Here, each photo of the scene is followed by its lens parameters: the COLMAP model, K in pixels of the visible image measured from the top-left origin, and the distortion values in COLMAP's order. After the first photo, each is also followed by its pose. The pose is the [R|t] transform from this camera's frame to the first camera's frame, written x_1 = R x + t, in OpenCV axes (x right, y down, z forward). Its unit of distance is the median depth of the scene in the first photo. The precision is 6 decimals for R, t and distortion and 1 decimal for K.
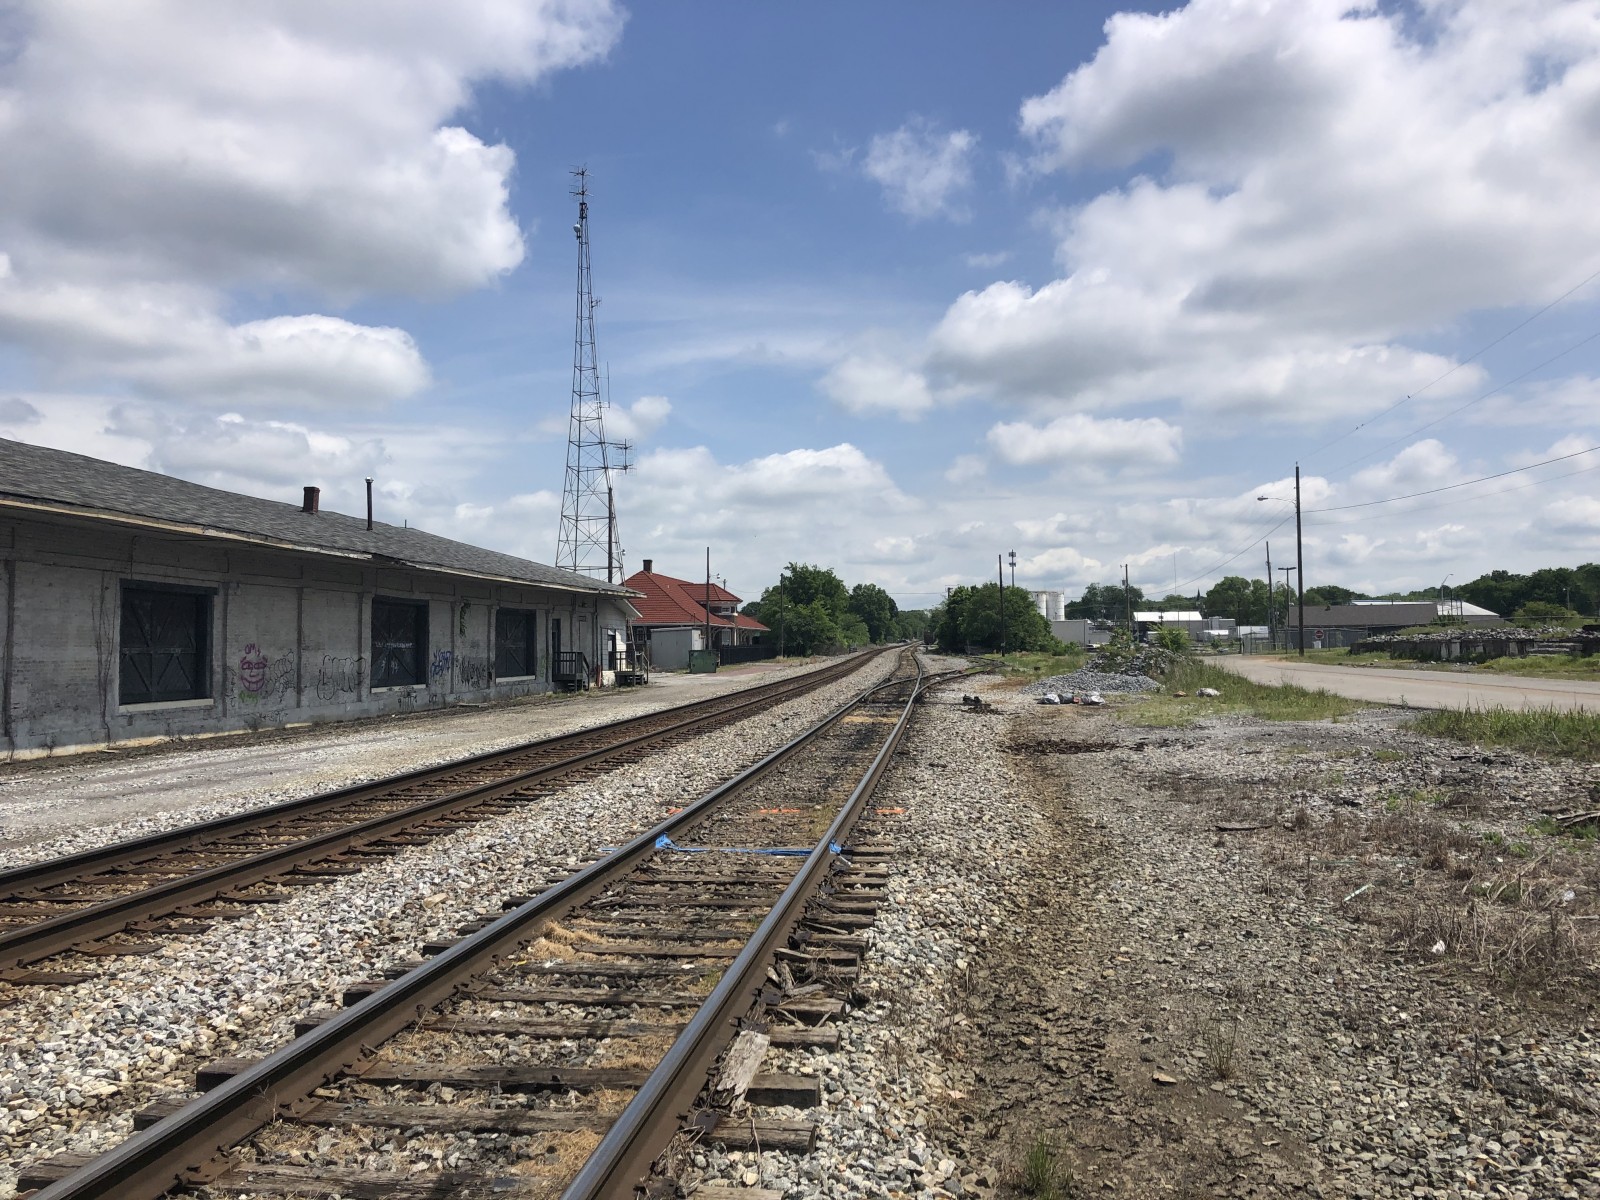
lens RADIAL K [[1314.0, 0, 805.9], [0, 1314.0, 571.2], [0, 0, 1]] dist [0.051533, -0.041098]
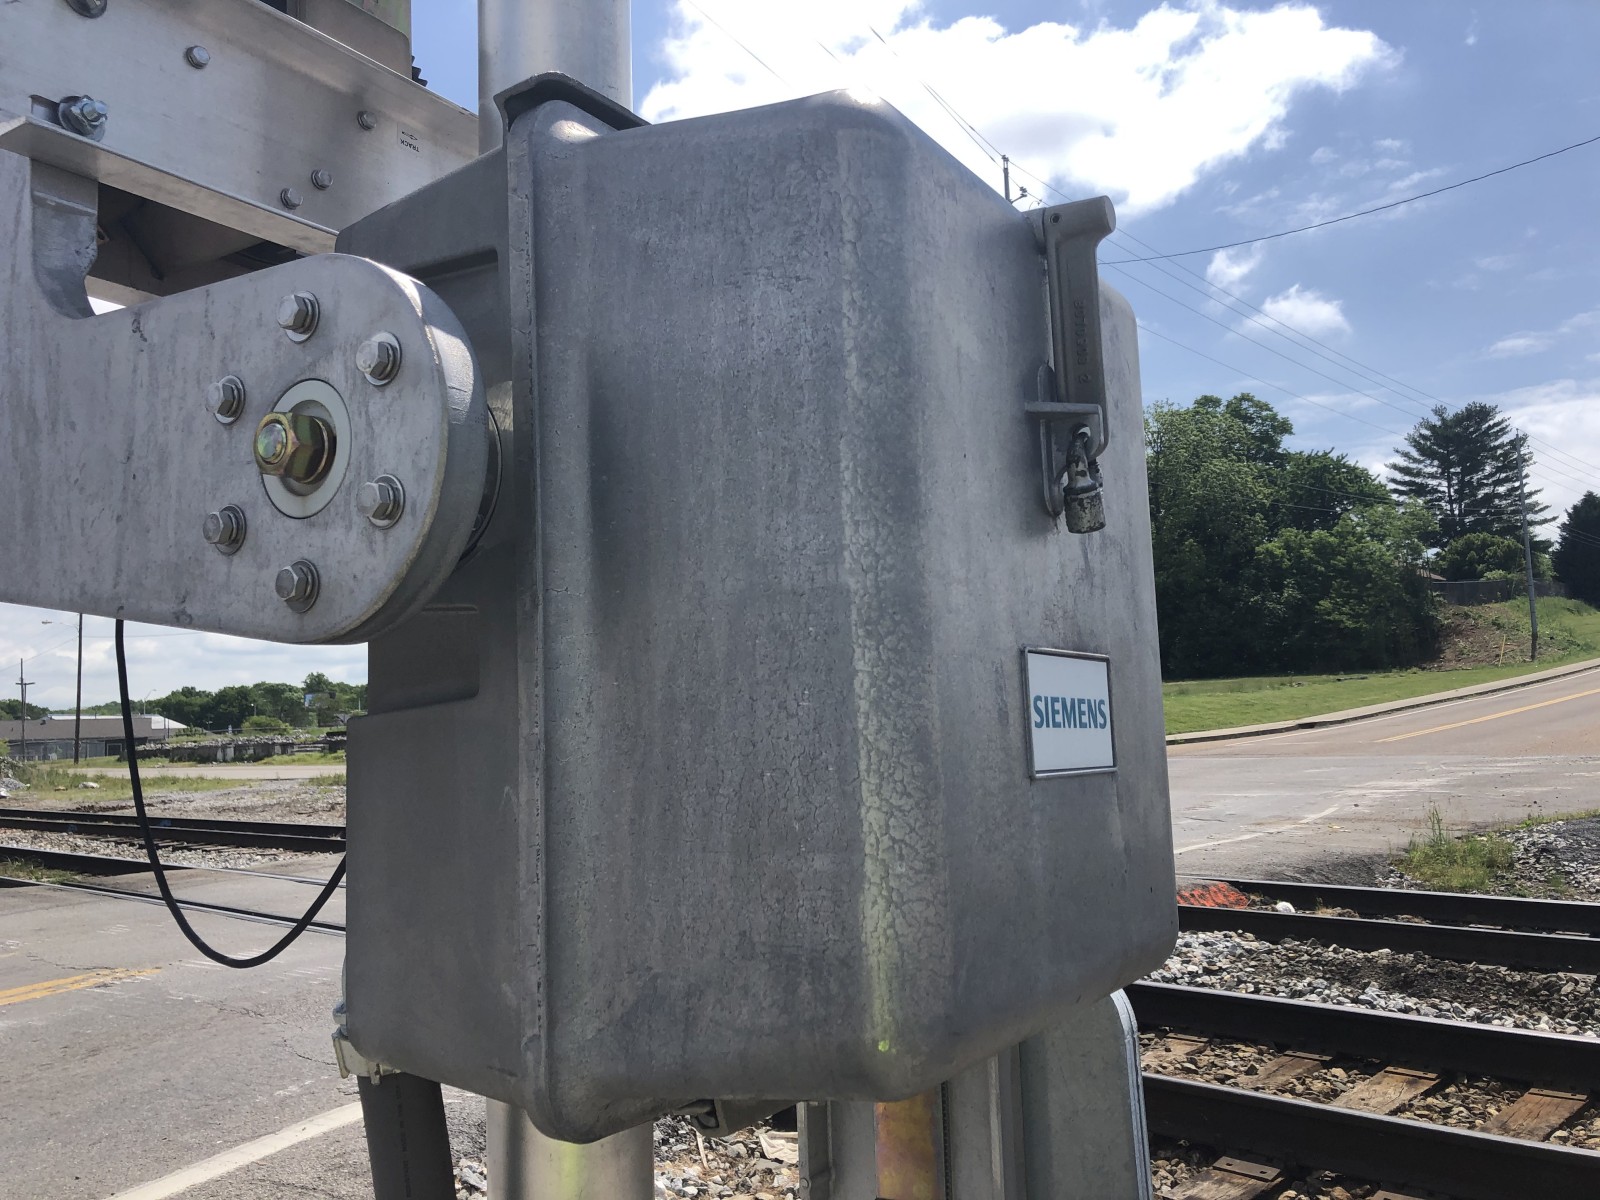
lens RADIAL K [[1314.0, 0, 800.7], [0, 1314.0, 572.6], [0, 0, 1]] dist [0.051533, -0.041098]
pose [[0.604170, 0.091730, 0.791558, -0.558419], [-0.024233, 0.995008, -0.096810, -0.010708], [-0.796487, 0.039308, 0.603376, -0.608369]]
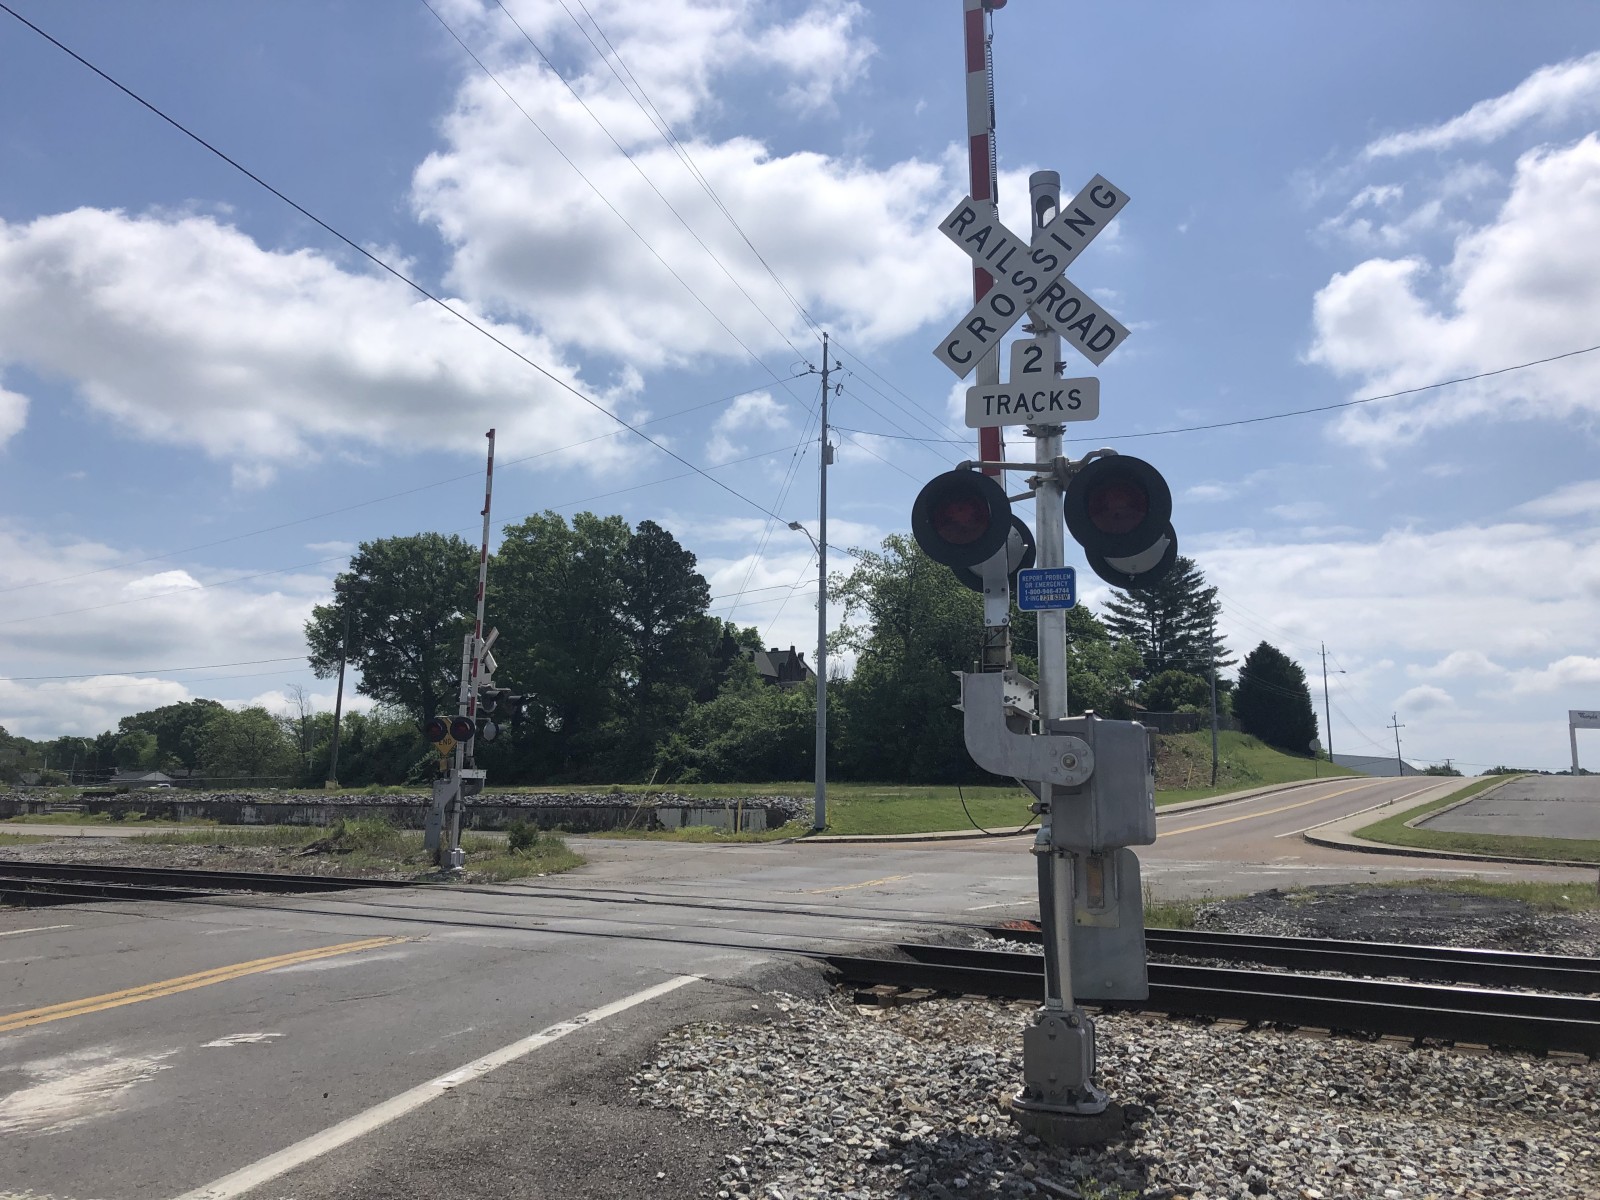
lens RADIAL K [[1314.0, 0, 791.0], [0, 1314.0, 569.1], [0, 0, 1]] dist [0.051533, -0.041098]
pose [[0.434164, 0.191144, 0.880321, -0.826854], [-0.077077, 0.981528, -0.175105, -0.005569], [-0.897530, 0.008172, 0.440877, -0.648951]]
